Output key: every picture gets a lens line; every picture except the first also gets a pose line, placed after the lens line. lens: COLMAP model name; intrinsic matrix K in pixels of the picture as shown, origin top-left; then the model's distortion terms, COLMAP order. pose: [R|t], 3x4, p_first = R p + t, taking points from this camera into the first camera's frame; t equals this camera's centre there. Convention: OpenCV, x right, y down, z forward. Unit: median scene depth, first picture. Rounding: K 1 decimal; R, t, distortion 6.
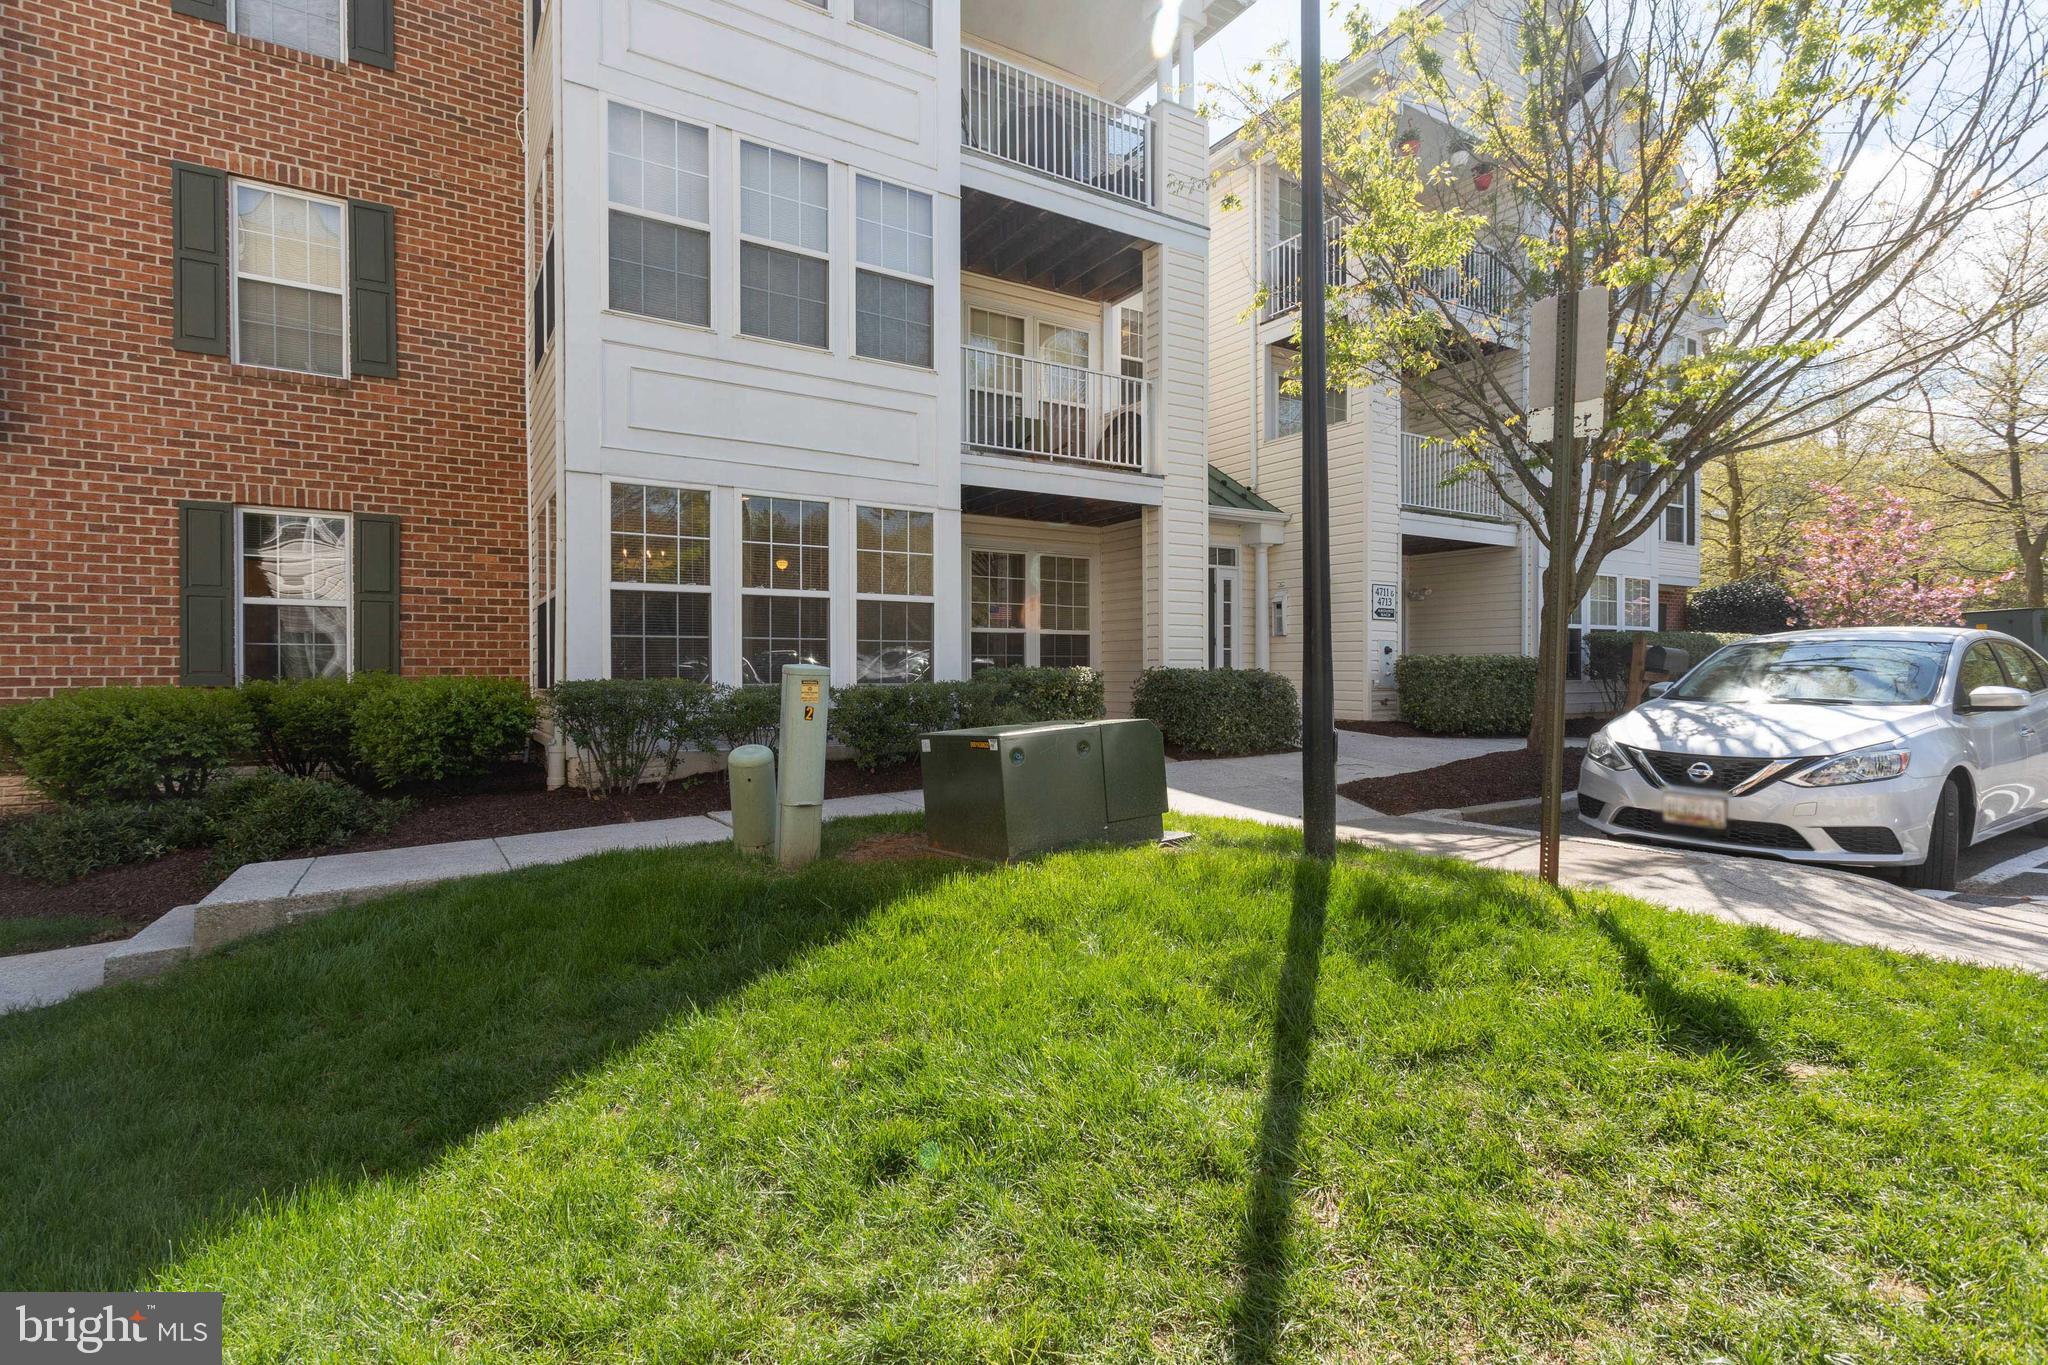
lens RADIAL K [[967.1, 0, 1016.9], [0, 967.1, 678.0], [0, 0, 1]] dist [0.003112, 0.000451]
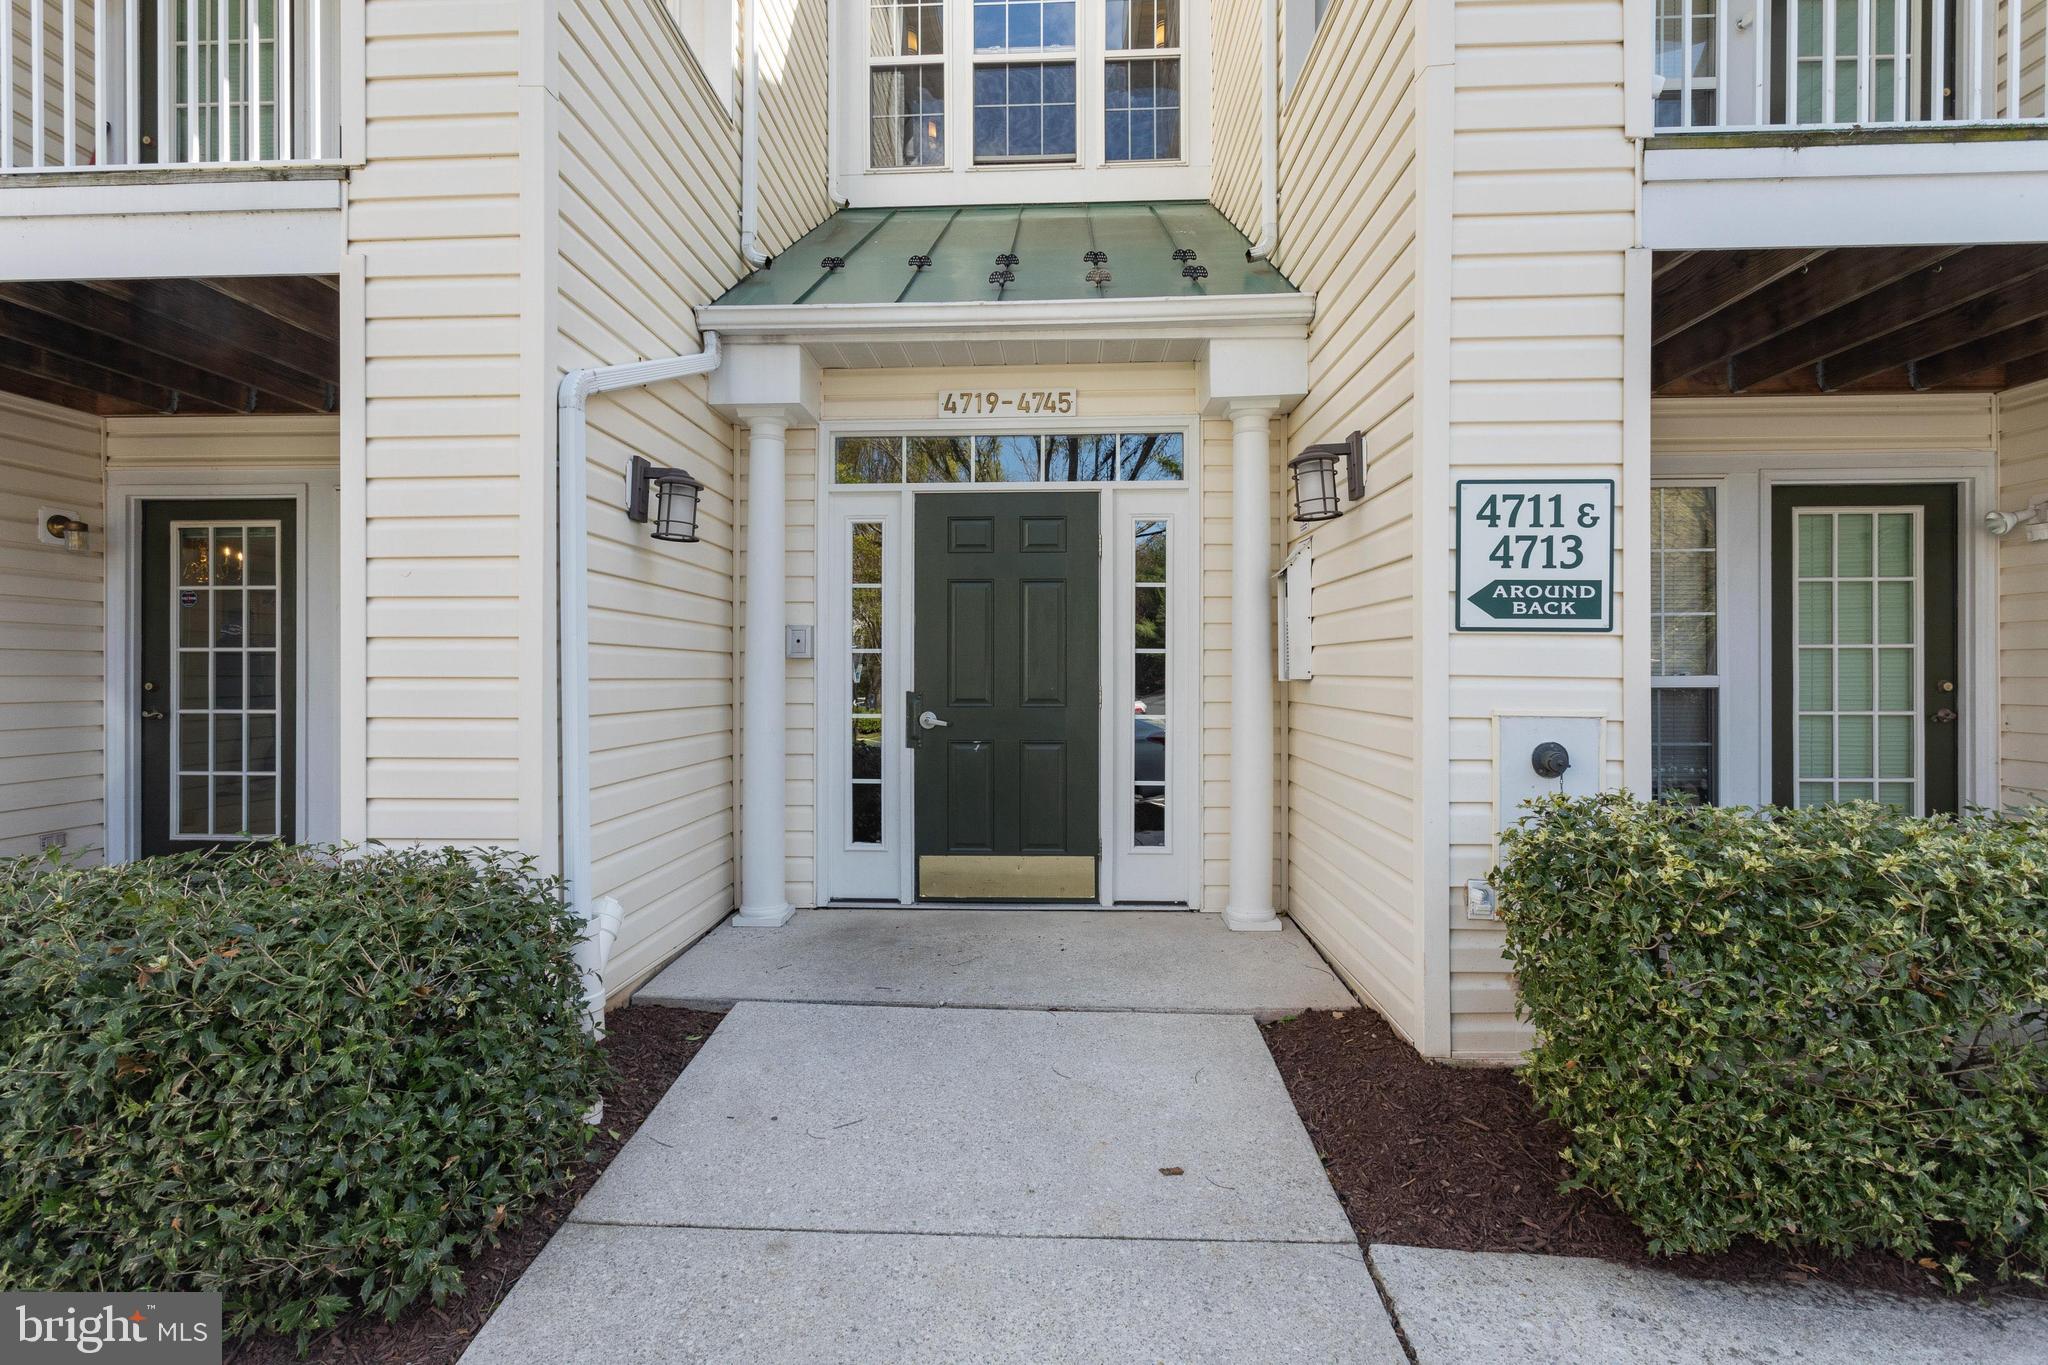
lens RADIAL K [[966.9, 0, 1020.2], [0, 966.9, 675.6], [0, 0, 1]] dist [-0.002015, 0.001755]
pose [[0.825865, 0.004654, -0.563848, 0.605269], [-0.005142, 0.999987, 0.000723, -0.071763], [0.563844, 0.002302, 0.825878, 1.091335]]
